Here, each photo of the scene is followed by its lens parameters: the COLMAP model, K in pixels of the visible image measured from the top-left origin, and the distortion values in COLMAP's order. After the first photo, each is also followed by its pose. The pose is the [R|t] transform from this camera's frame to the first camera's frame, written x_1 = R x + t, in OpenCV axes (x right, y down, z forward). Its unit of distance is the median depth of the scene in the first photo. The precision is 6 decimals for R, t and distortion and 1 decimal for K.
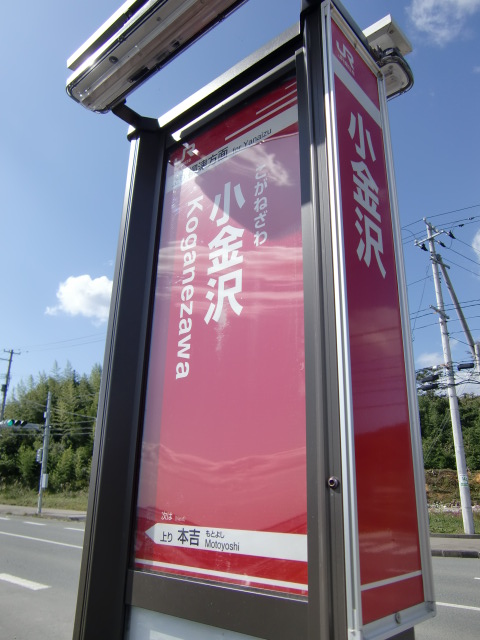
lens RADIAL K [[497.6, 0, 249.4], [0, 497.6, 317.5], [0, 0, 1]] dist [-0.006743, -0.003251]
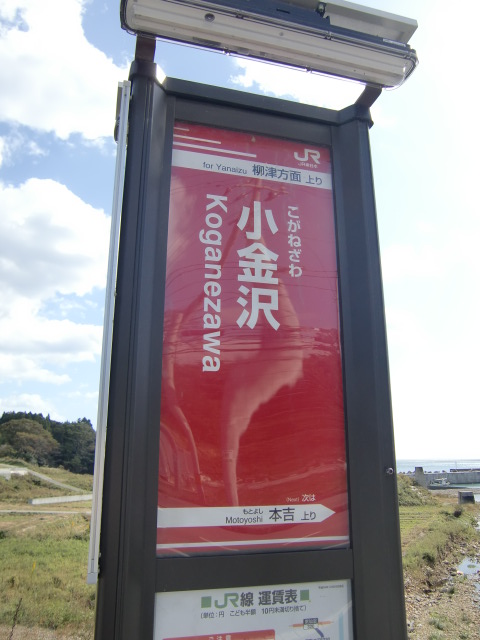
lens RADIAL K [[509.5, 0, 240.0], [0, 509.5, 320.0], [0, 0, 1]] dist [-0.001061, 0.001374]
pose [[0.554785, 0.198385, 0.807995, -0.991918], [-0.273400, 0.960694, -0.048155, 0.051354], [-0.785790, -0.194191, 0.587218, 0.332107]]
